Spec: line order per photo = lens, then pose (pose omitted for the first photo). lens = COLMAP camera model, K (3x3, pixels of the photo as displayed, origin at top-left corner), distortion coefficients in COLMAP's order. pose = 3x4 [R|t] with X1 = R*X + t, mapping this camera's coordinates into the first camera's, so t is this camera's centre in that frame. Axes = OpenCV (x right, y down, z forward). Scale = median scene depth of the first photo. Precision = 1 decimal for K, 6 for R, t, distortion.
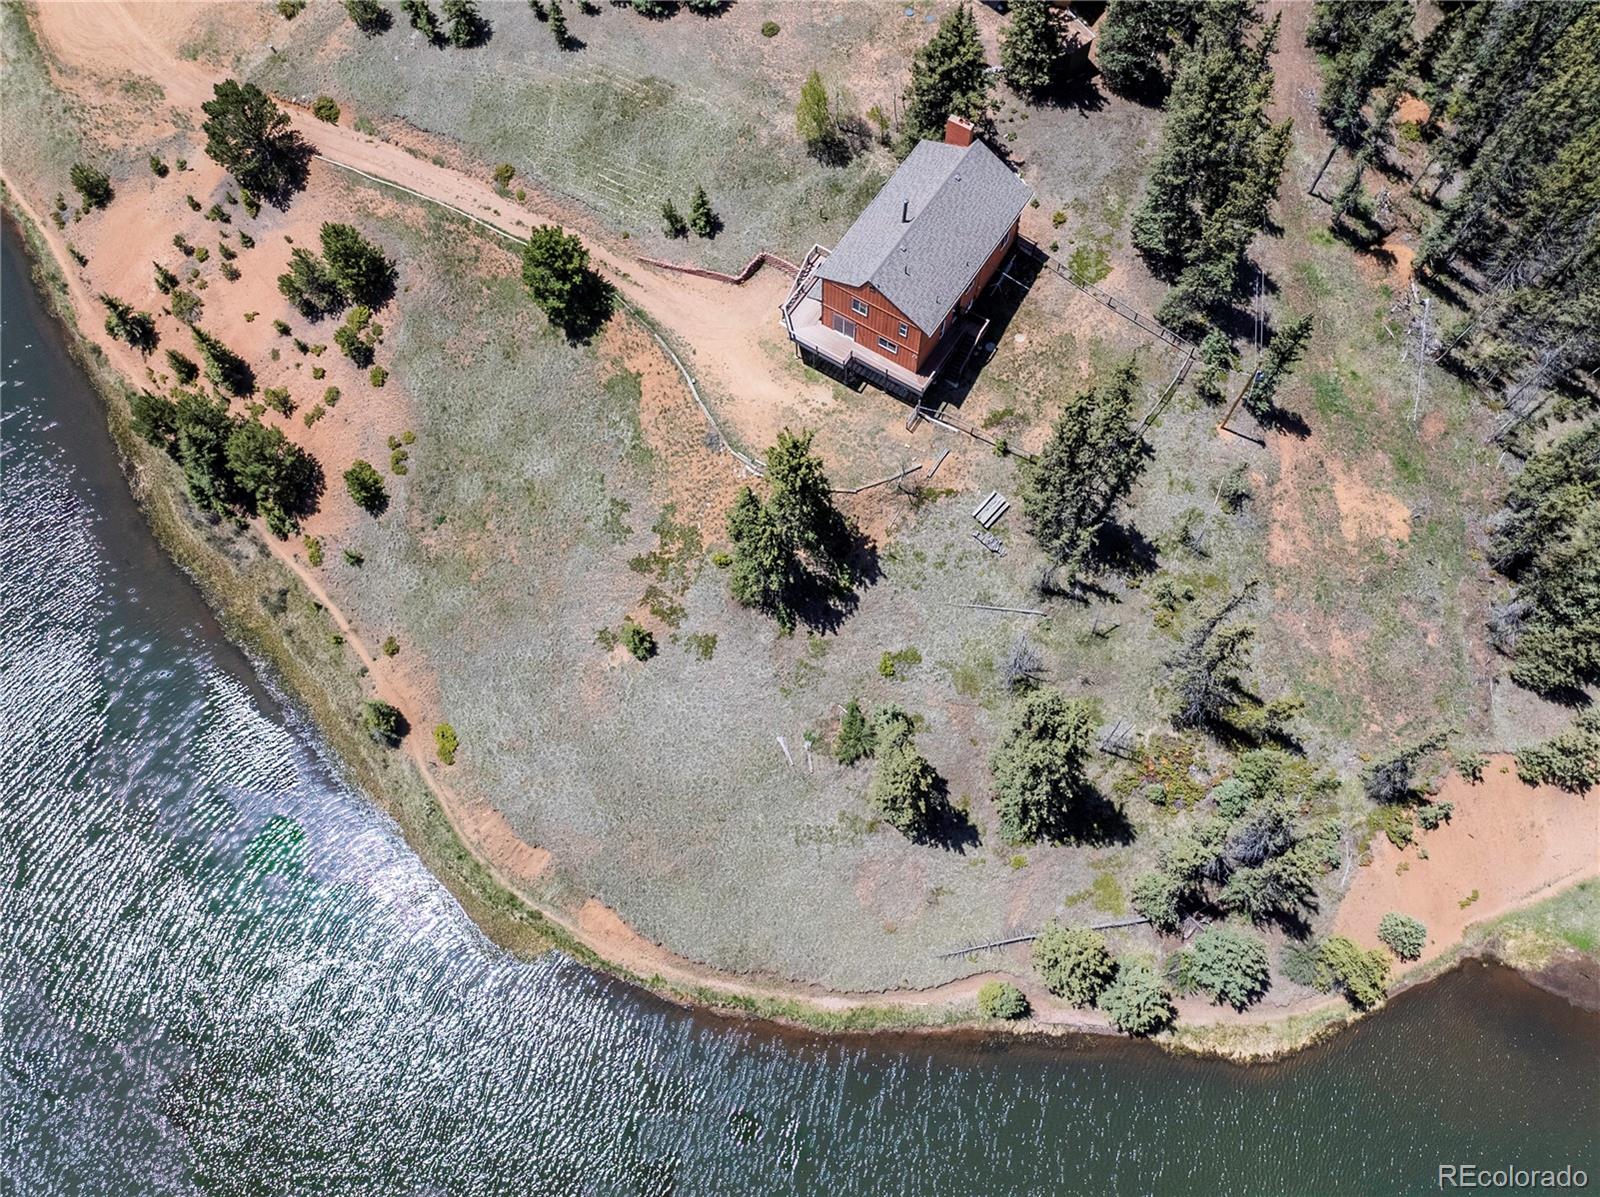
lens RADIAL K [[1126.8, 0, 796.5], [0, 1126.8, 603.2], [0, 0, 1]] dist [-0.037657, 0.004670]
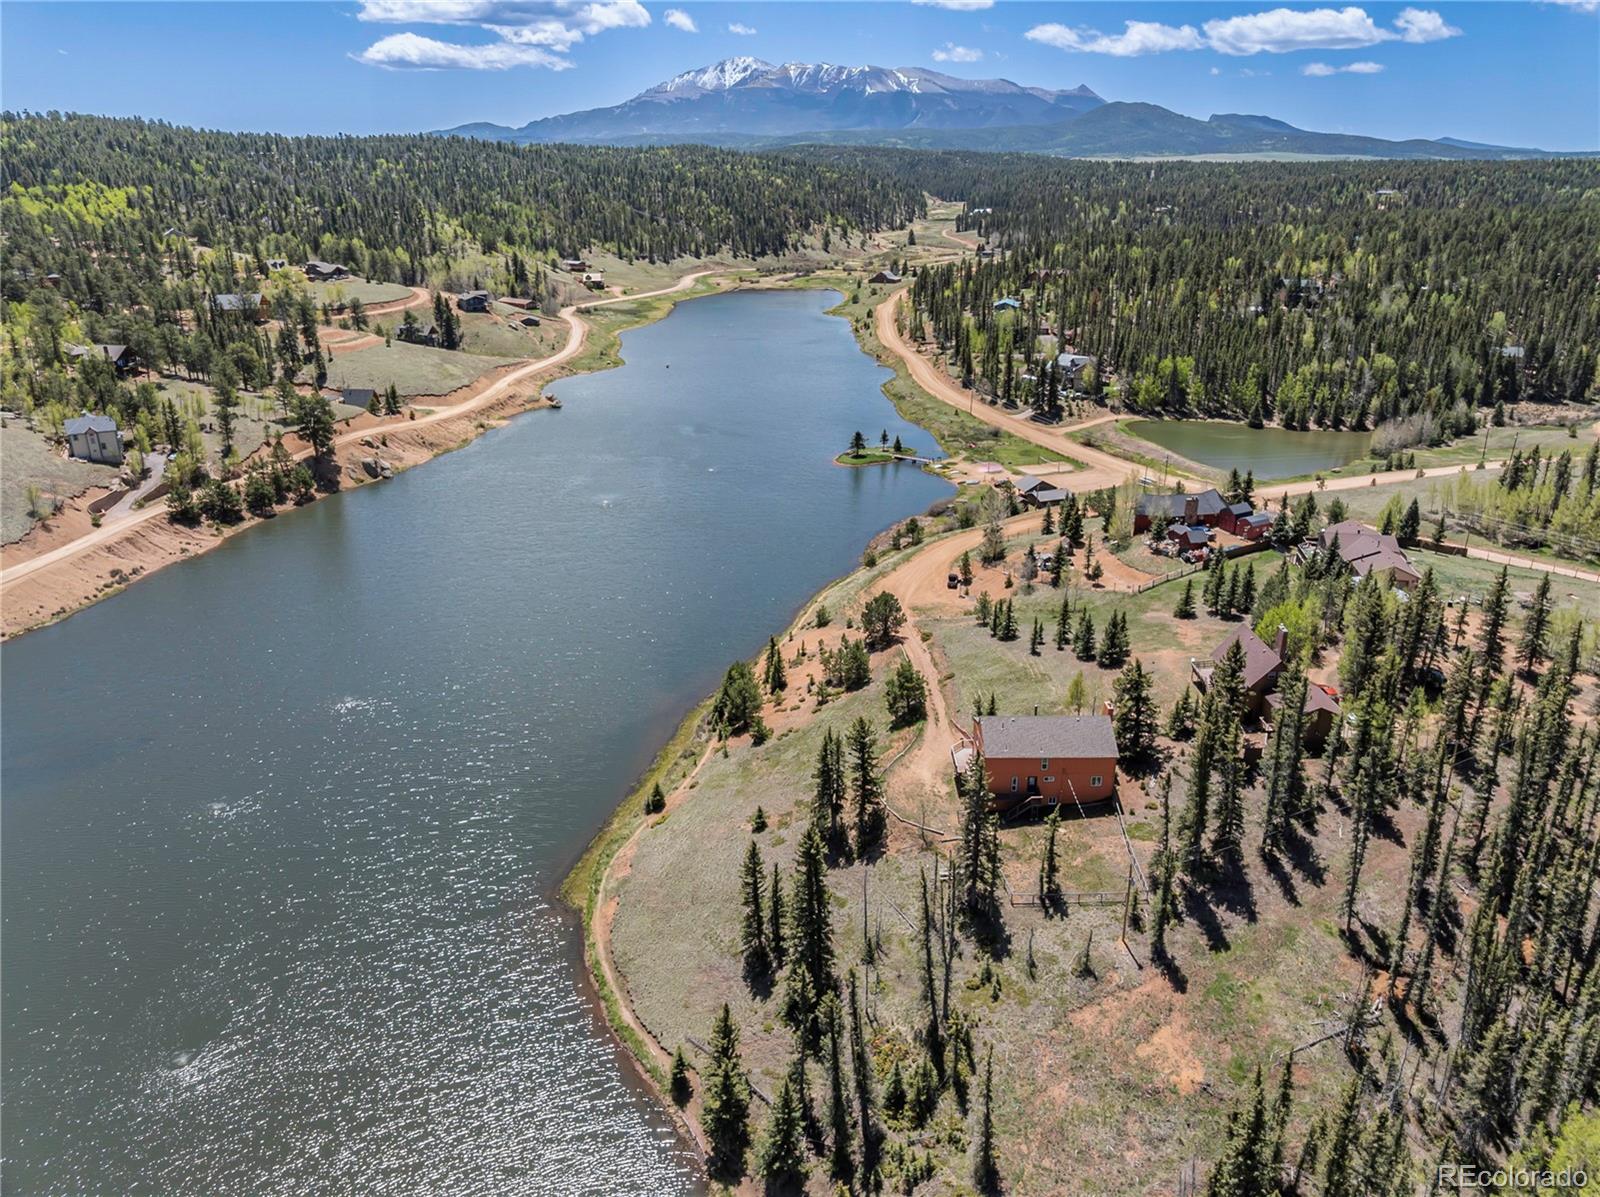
lens RADIAL K [[1126.8, 0, 810.3], [0, 1126.8, 577.0], [0, 0, 1]] dist [-0.037657, 0.004670]
pose [[0.554317, 0.297733, -0.777231, 1.104467], [-0.768053, 0.542765, -0.339855, 0.349903], [0.320668, 0.785342, 0.529538, -0.147738]]
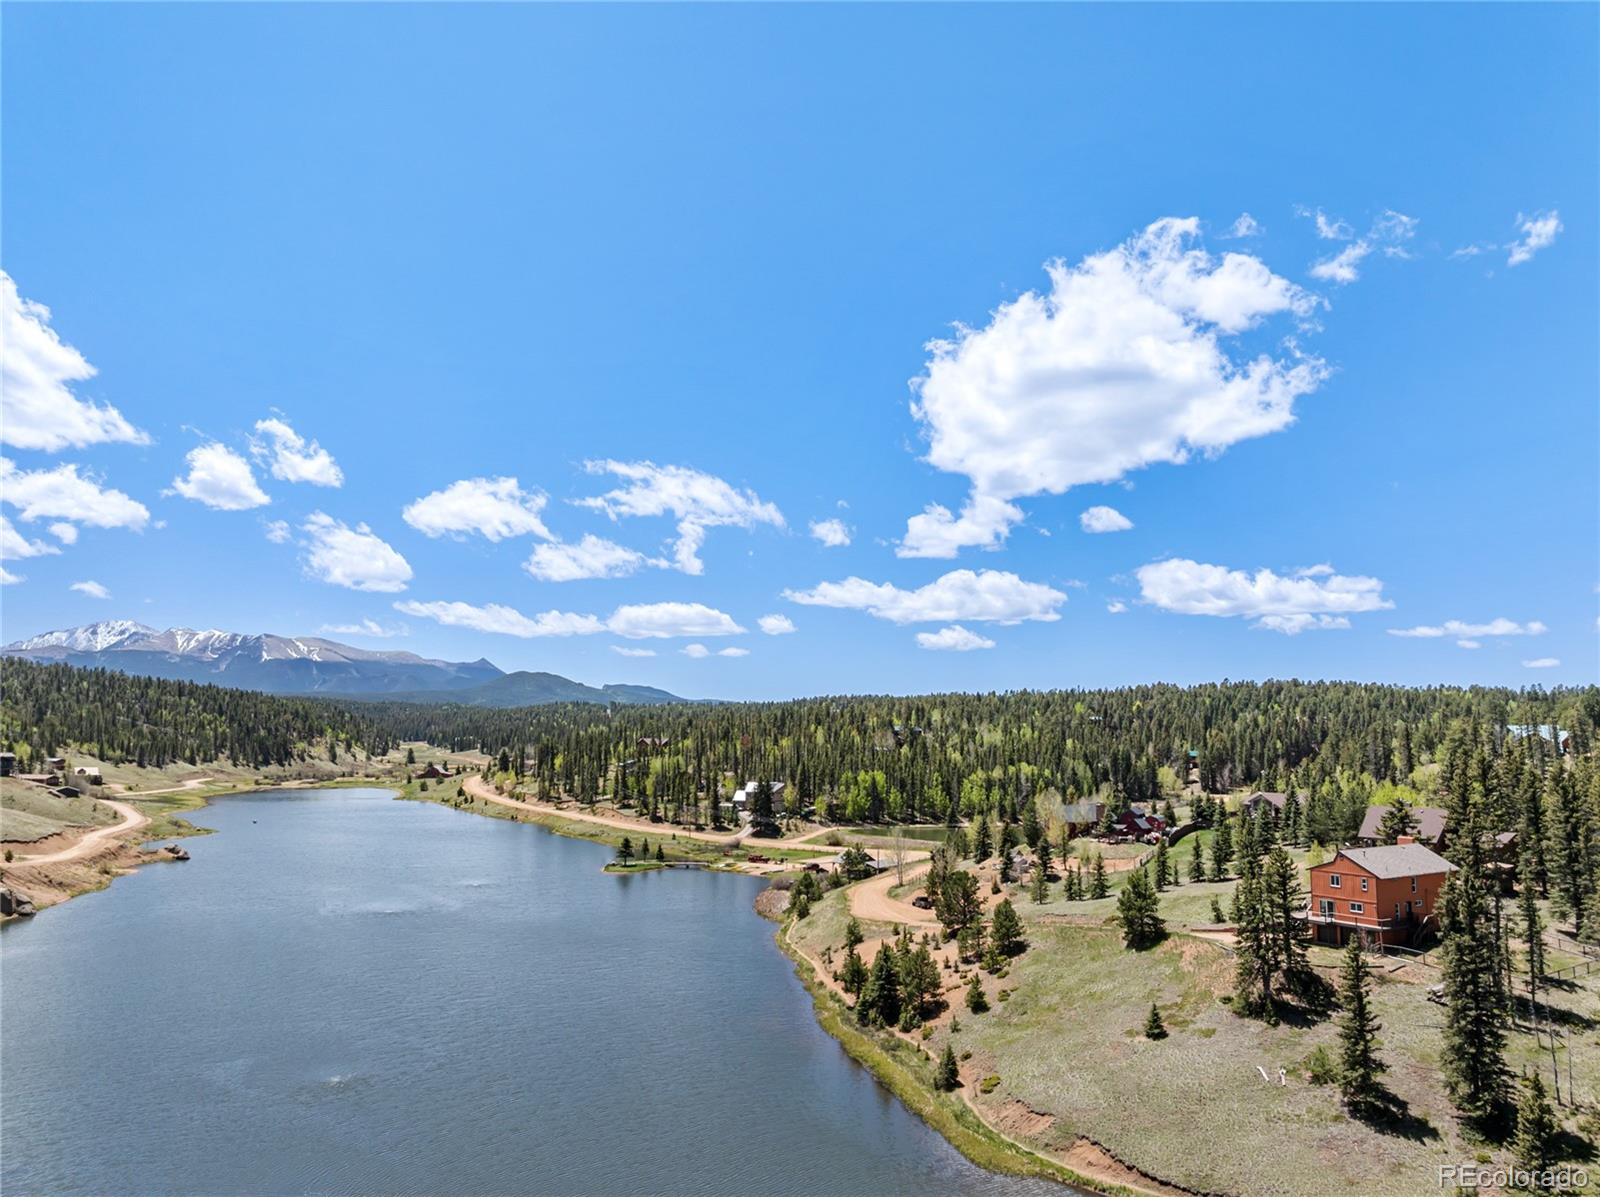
lens RADIAL K [[1126.8, 0, 802.6], [0, 1126.8, 594.0], [0, 0, 1]] dist [-0.037657, 0.004670]
pose [[0.886289, -0.046874, -0.460754, 0.128662], [-0.429340, 0.289887, -0.855355, 1.231174], [0.173661, 0.955912, 0.236799, 0.111652]]
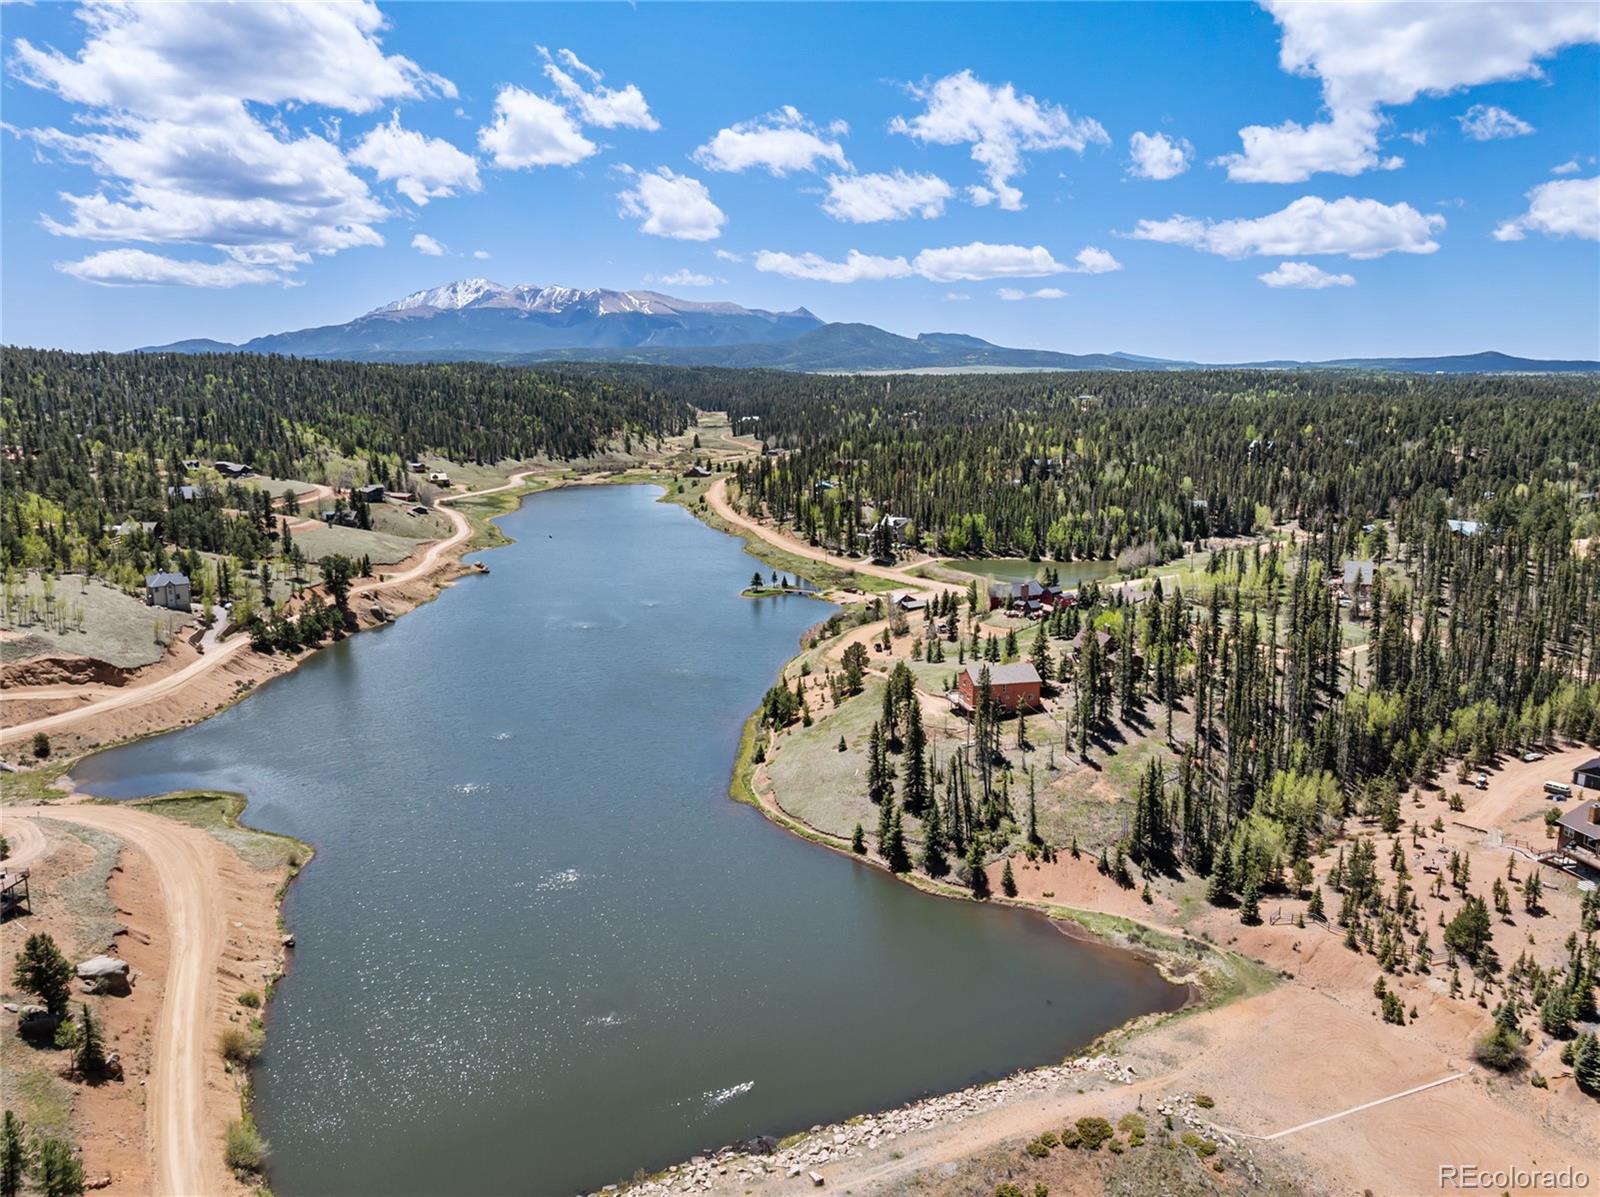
lens RADIAL K [[1126.8, 0, 811.7], [0, 1126.8, 608.0], [0, 0, 1]] dist [-0.037657, 0.004670]
pose [[0.729523, 0.145951, -0.668203, 1.672824], [-0.631699, 0.518320, -0.576456, 1.560308], [0.262208, 0.842640, 0.470323, -0.659047]]
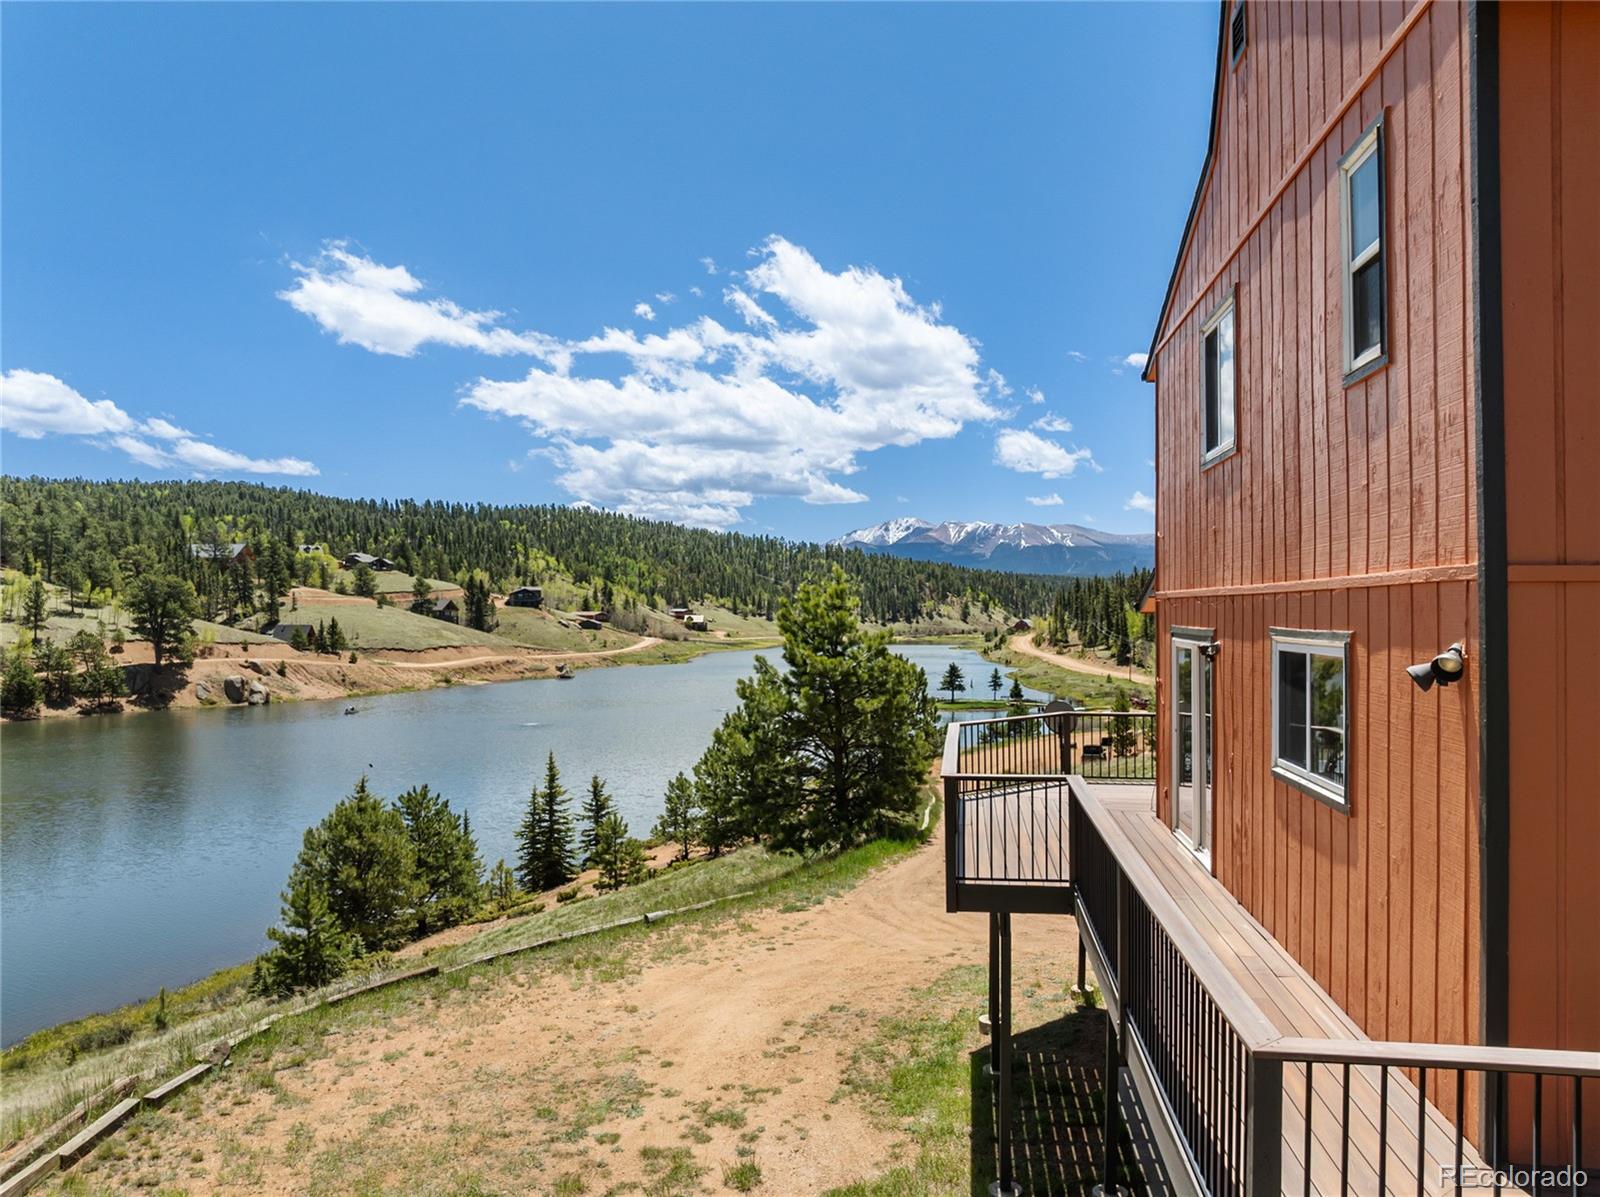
lens RADIAL K [[1126.8, 0, 802.6], [0, 1126.8, 587.1], [0, 0, 1]] dist [-0.037657, 0.004670]
pose [[0.426213, -0.010994, -0.904556, 0.140499], [-0.834367, 0.381581, -0.397778, -0.165427], [0.349535, 0.924270, 0.153462, 0.954208]]
